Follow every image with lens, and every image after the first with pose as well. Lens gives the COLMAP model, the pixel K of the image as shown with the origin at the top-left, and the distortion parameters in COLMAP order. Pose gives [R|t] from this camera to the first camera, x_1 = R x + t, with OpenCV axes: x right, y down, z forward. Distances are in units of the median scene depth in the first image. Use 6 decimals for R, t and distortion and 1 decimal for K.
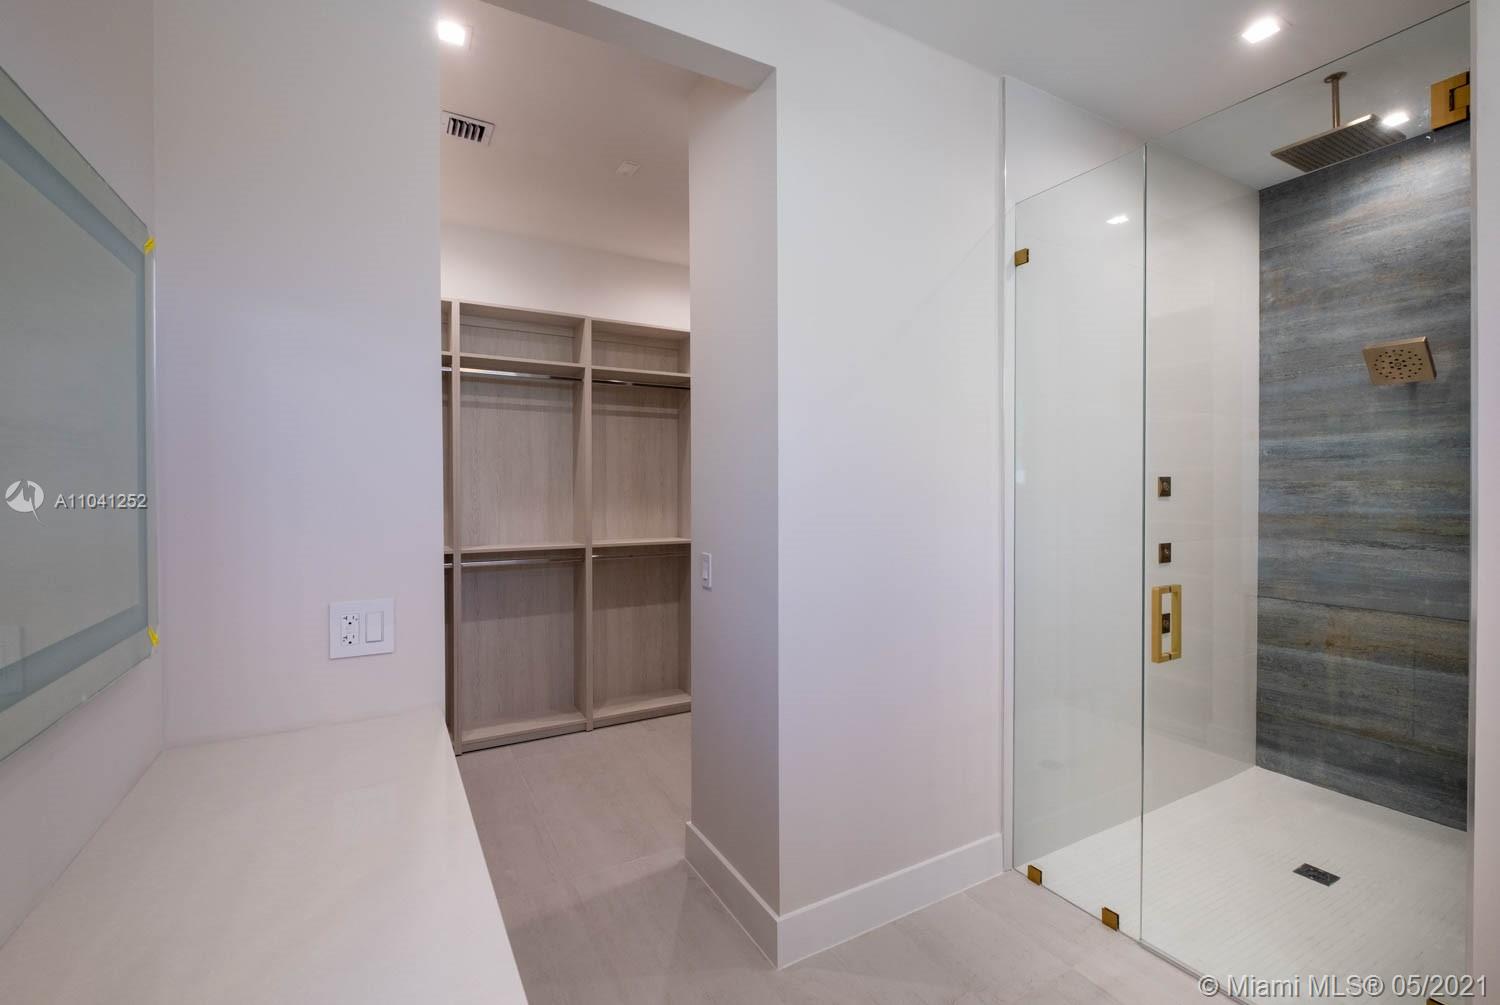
lens RADIAL K [[657.9, 0, 756.6], [0, 657.9, 494.6], [0, 0, 1]] dist [-0.001572, -0.000556]
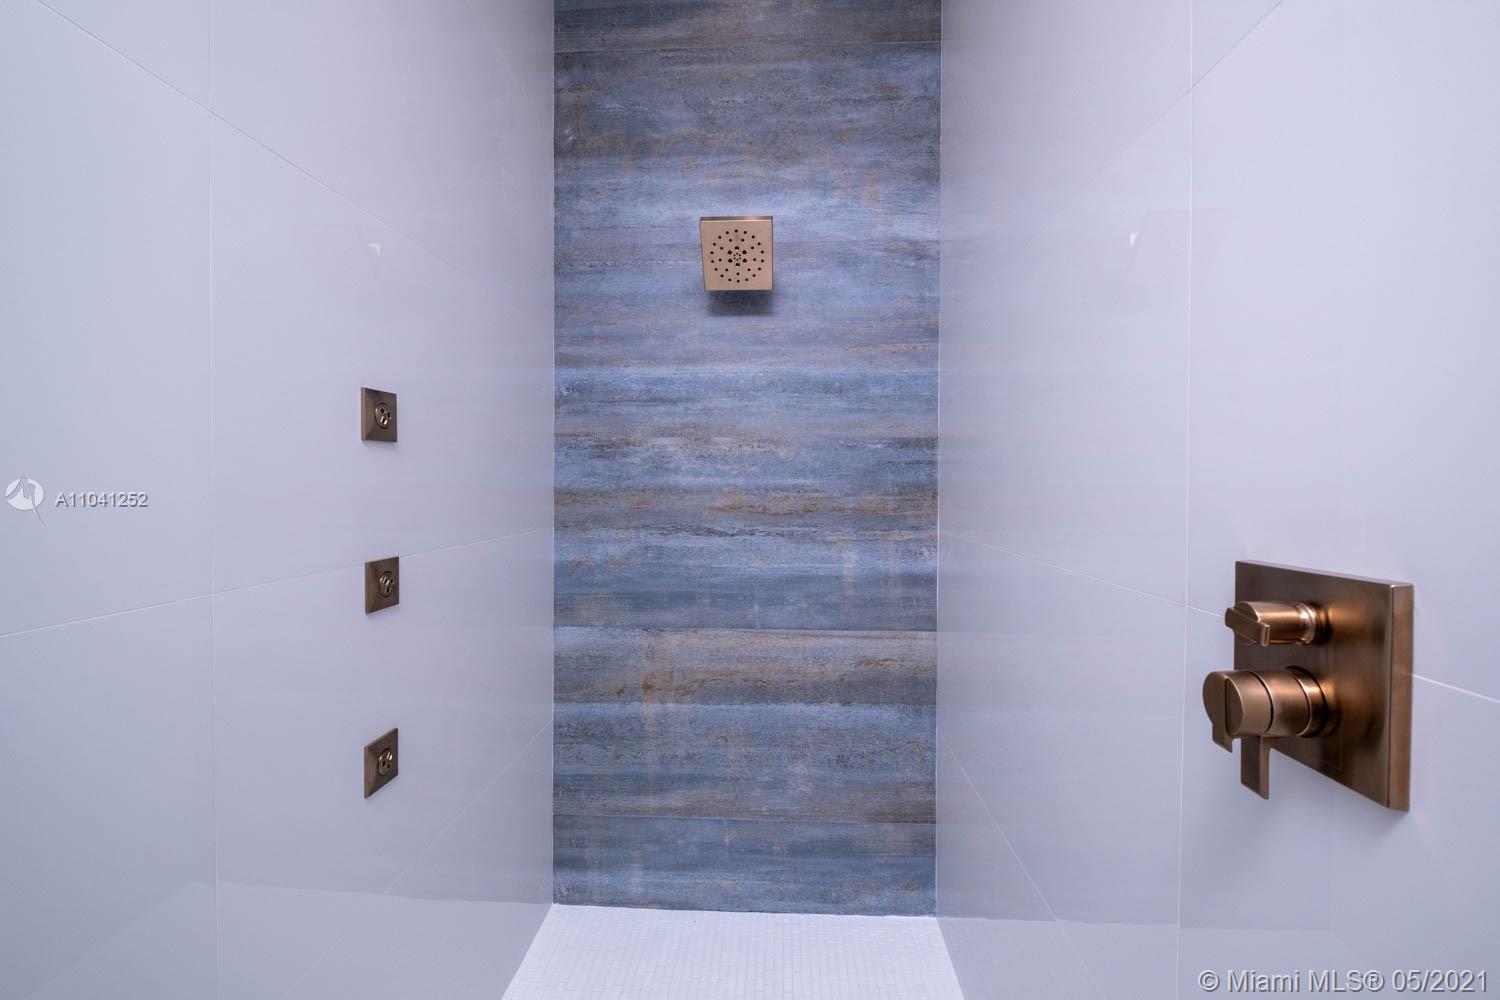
lens RADIAL K [[657.9, 0, 756.6], [0, 657.9, 492.1], [0, 0, 1]] dist [-0.001572, -0.000556]
pose [[0.538523, -0.009496, 0.842557, 0.382084], [0.001775, 0.999947, 0.010135, 0.027338], [-0.842609, -0.003962, 0.538511, 0.558522]]
